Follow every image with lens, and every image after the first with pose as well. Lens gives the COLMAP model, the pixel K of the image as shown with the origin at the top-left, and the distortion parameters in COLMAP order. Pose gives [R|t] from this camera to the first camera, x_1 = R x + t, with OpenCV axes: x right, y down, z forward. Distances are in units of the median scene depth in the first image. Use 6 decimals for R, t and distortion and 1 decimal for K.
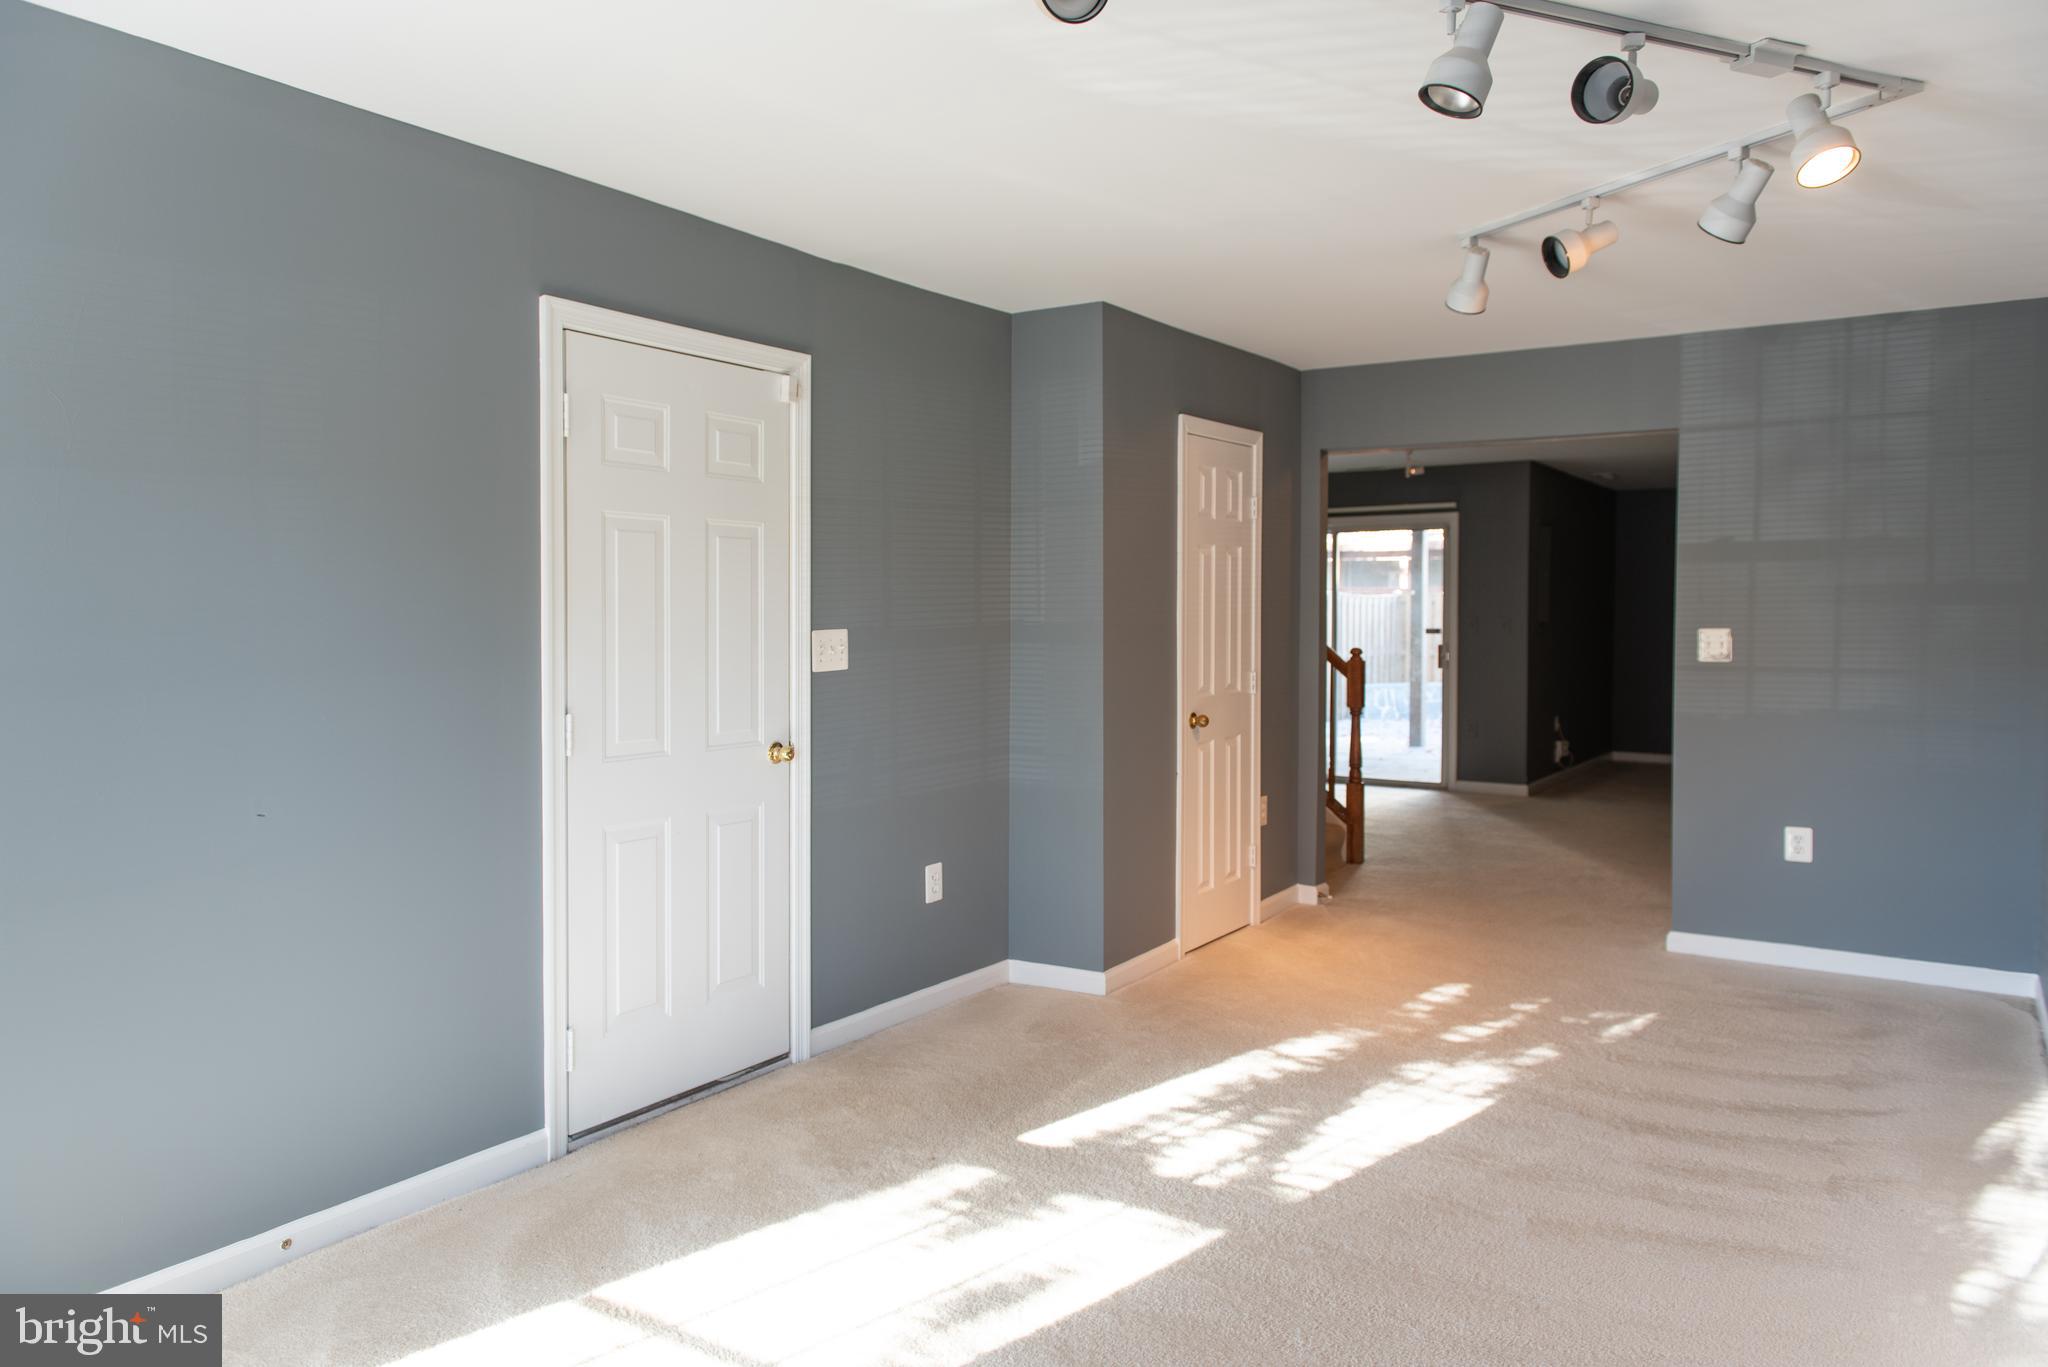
lens RADIAL K [[1420.4, 0, 1024.0], [0, 1420.4, 683.5], [0, 0, 1]] dist [0.003359, -0.004633]
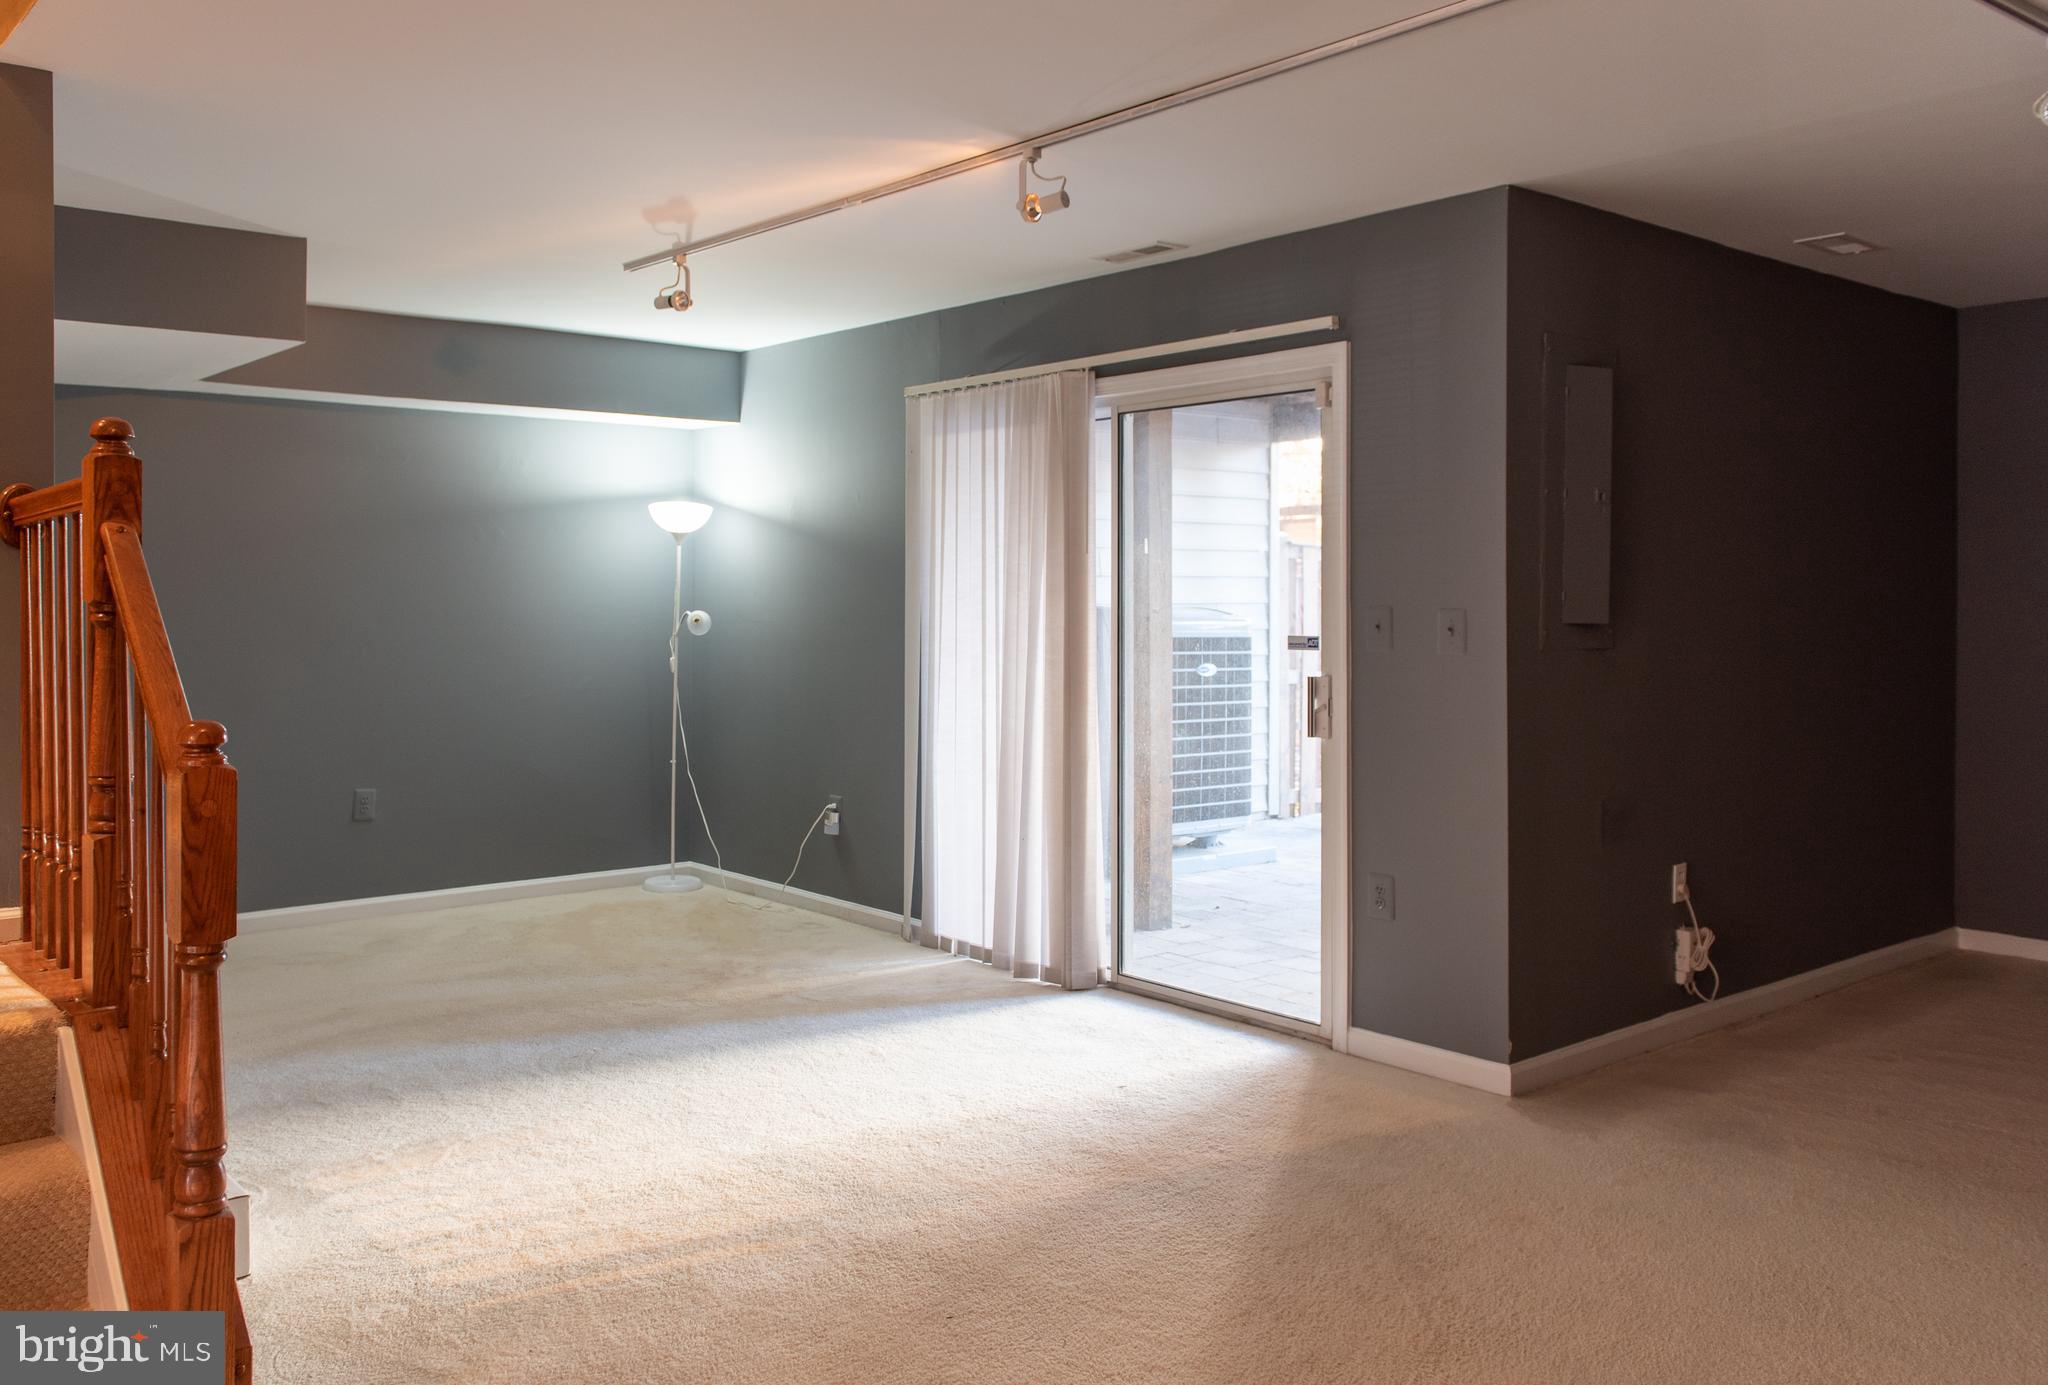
lens RADIAL K [[1540.2, 0, 1024.3], [0, 1540.2, 626.9], [0, 0, 1]] dist [-0.001114, -0.000047]
pose [[0.945012, 0.004195, -0.327010, 0.355636], [-0.013912, 0.999528, -0.027382, -0.028472], [0.326741, 0.030426, 0.944624, 0.564283]]
